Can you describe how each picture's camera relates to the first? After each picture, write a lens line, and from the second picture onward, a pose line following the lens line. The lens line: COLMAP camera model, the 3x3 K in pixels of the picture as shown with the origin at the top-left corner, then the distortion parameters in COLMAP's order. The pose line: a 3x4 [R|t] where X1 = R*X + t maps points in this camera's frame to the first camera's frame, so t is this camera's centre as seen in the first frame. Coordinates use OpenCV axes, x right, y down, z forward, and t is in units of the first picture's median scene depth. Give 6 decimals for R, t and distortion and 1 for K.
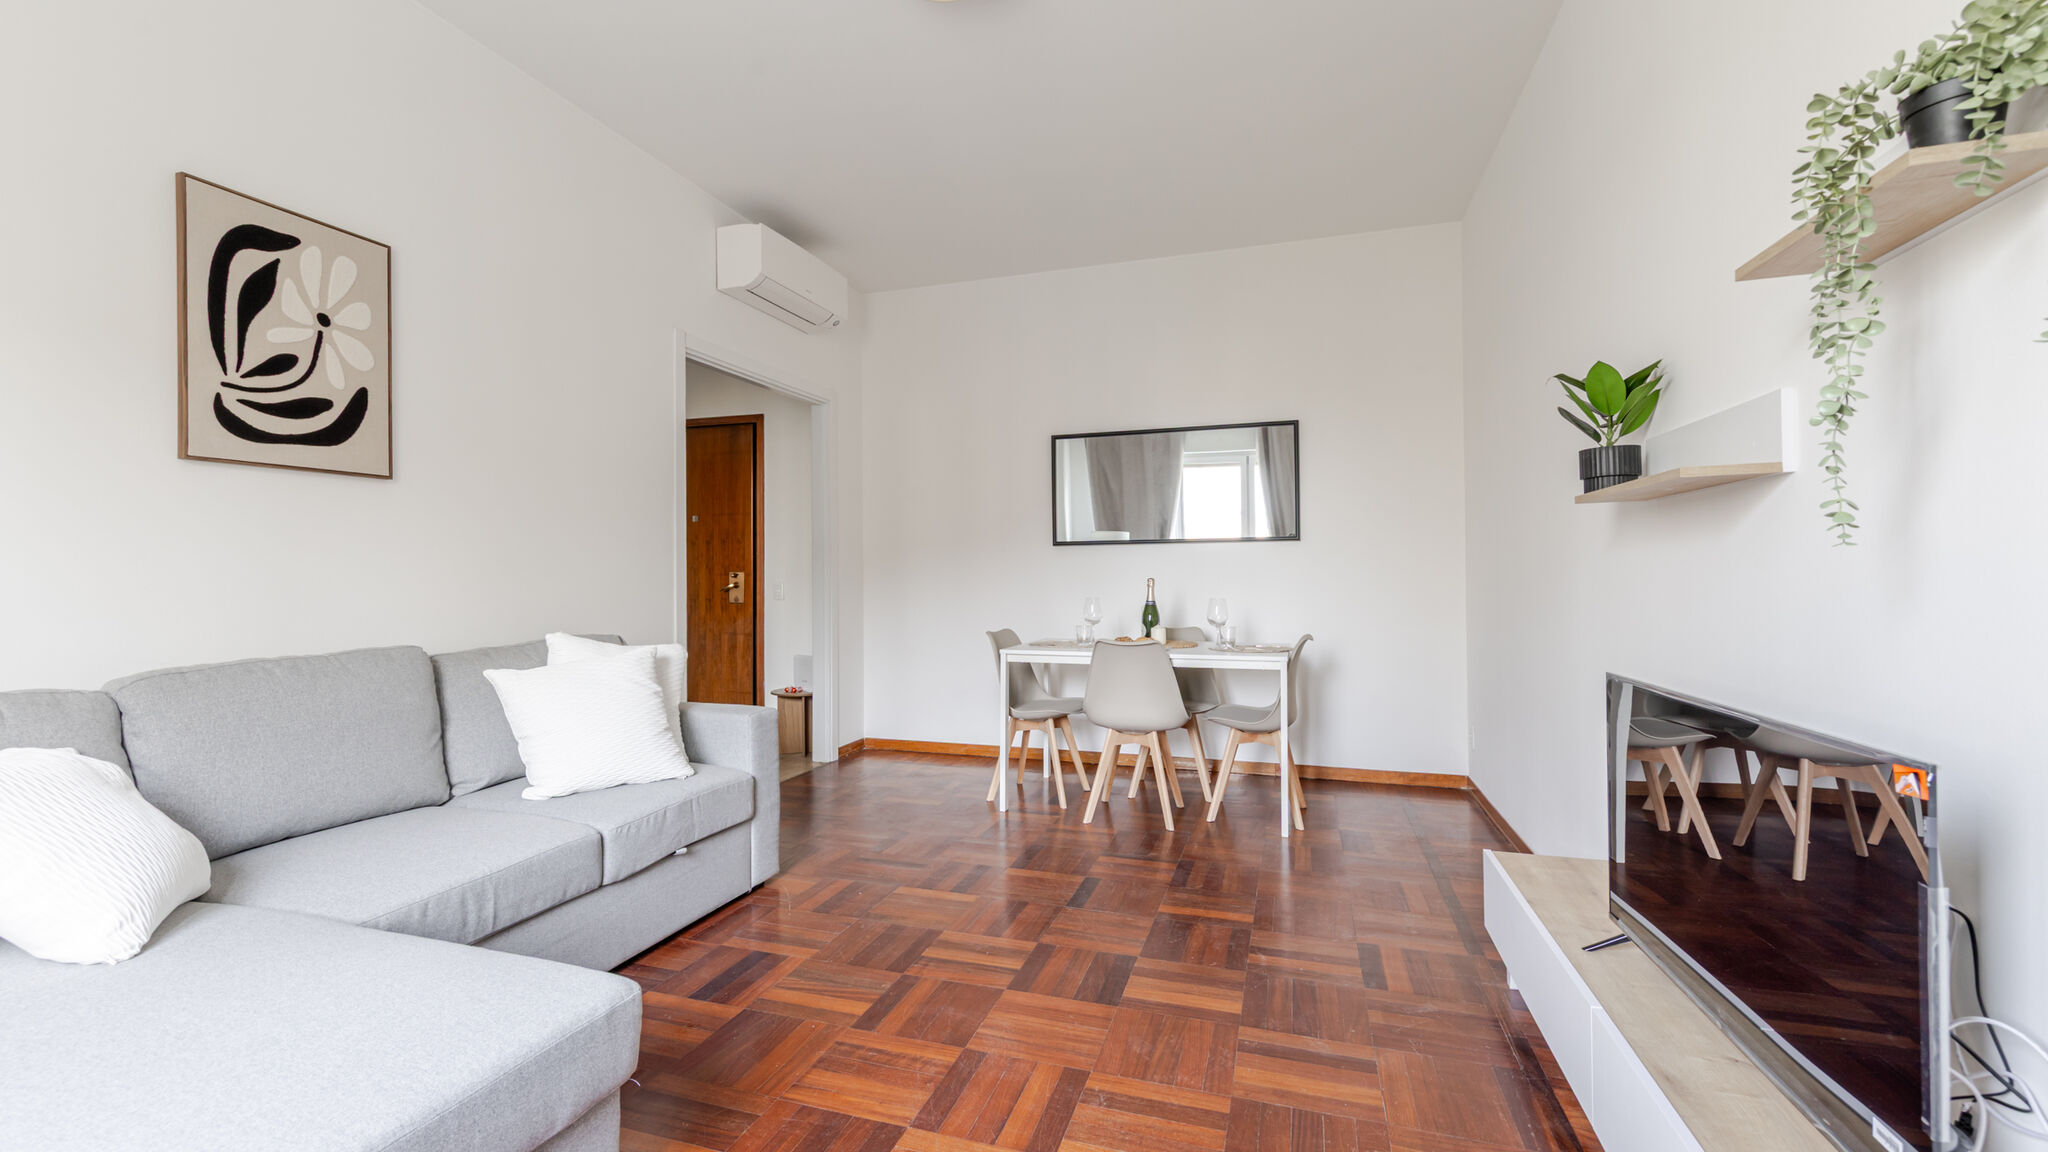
lens RADIAL K [[830.4, 0, 1022.0], [0, 830.4, 570.3], [0, 0, 1]] dist [0.001636, -0.000058]
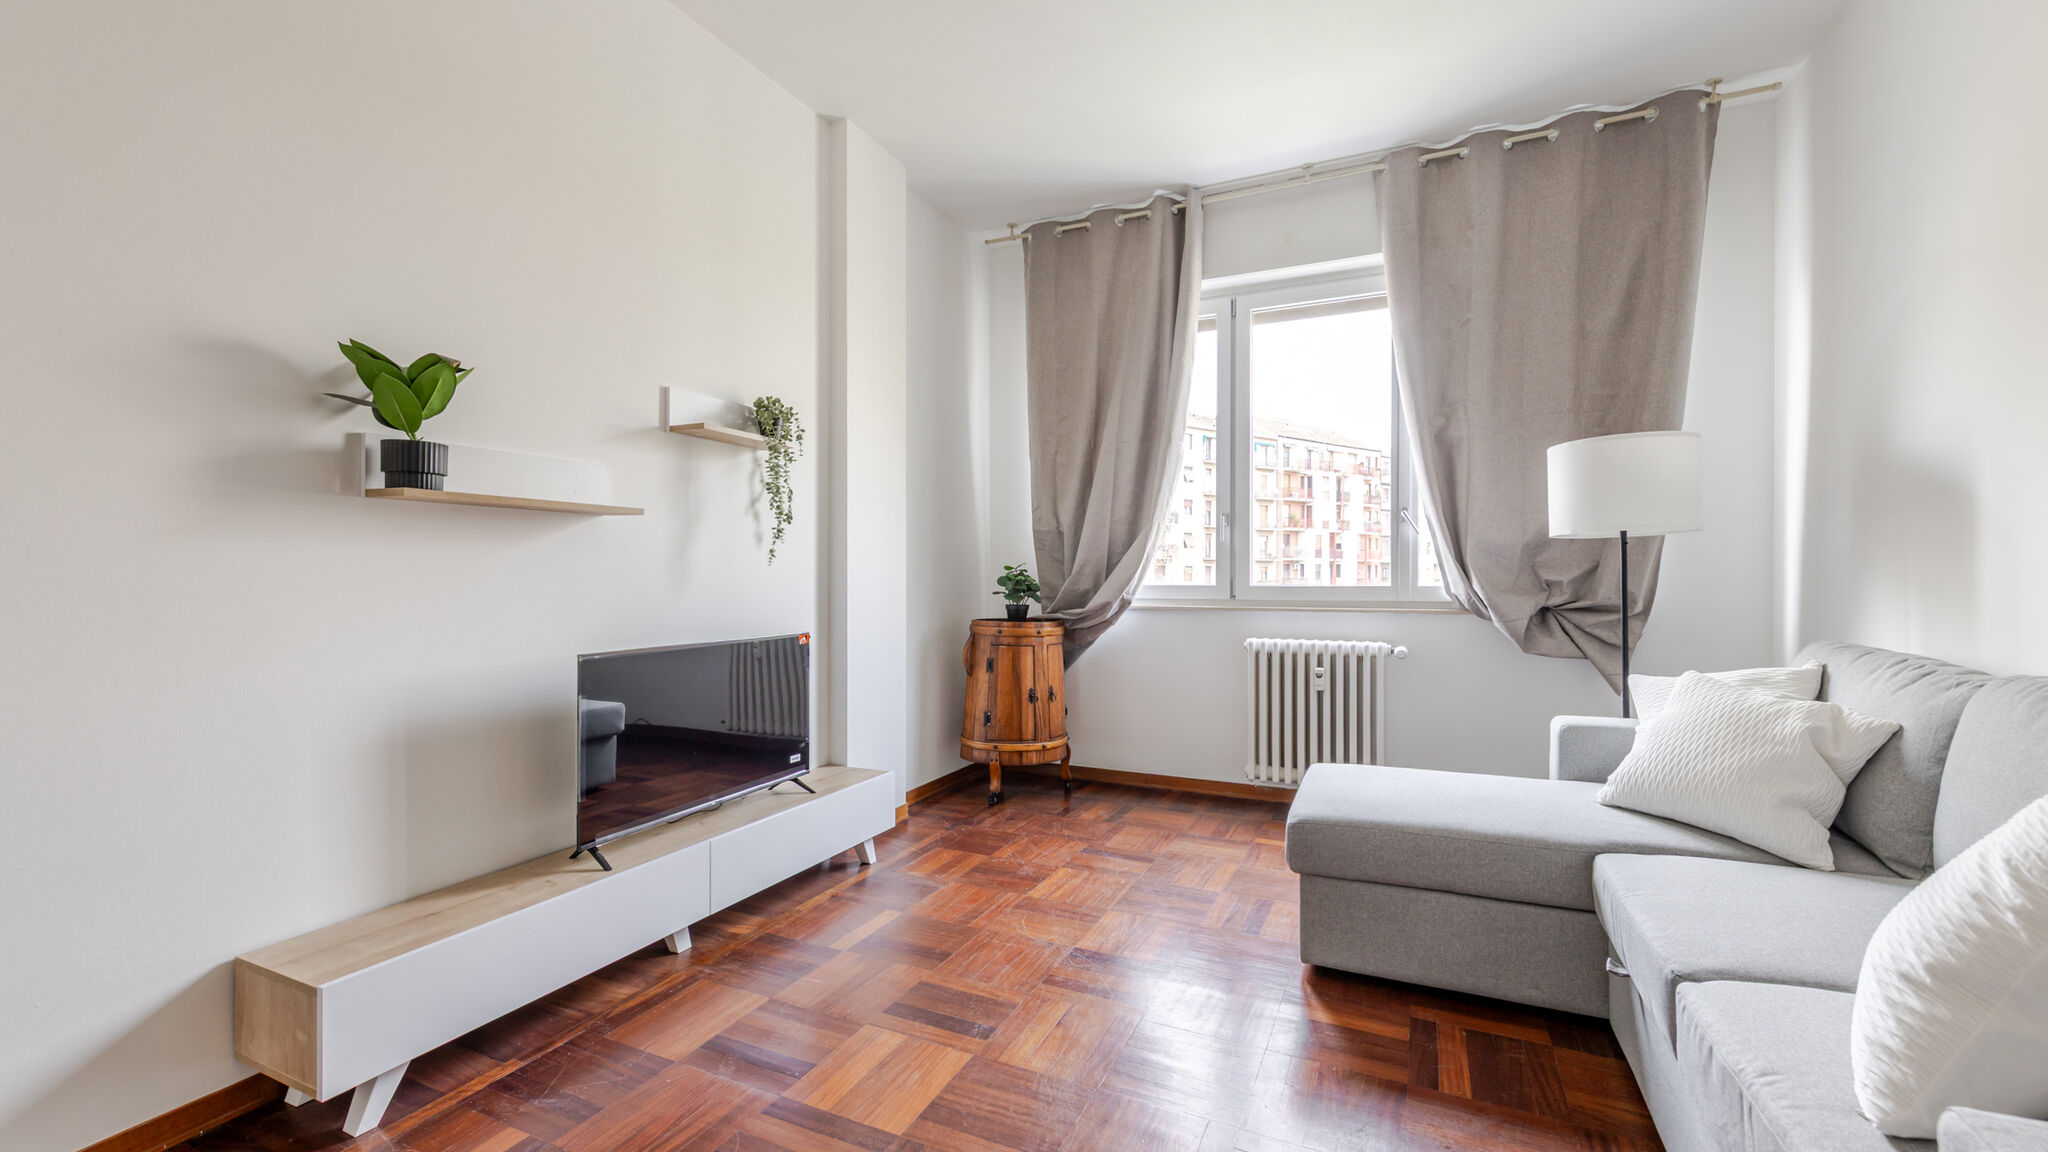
lens RADIAL K [[815.5, 0, 1064.9], [0, 815.5, 574.8], [0, 0, 1]] dist [0.009899, -0.000001]
pose [[-0.994583, 0.008544, 0.103594, -0.109965], [0.007860, 0.999945, -0.007005, 0.011467], [-0.103648, -0.006152, -0.994595, 1.592791]]
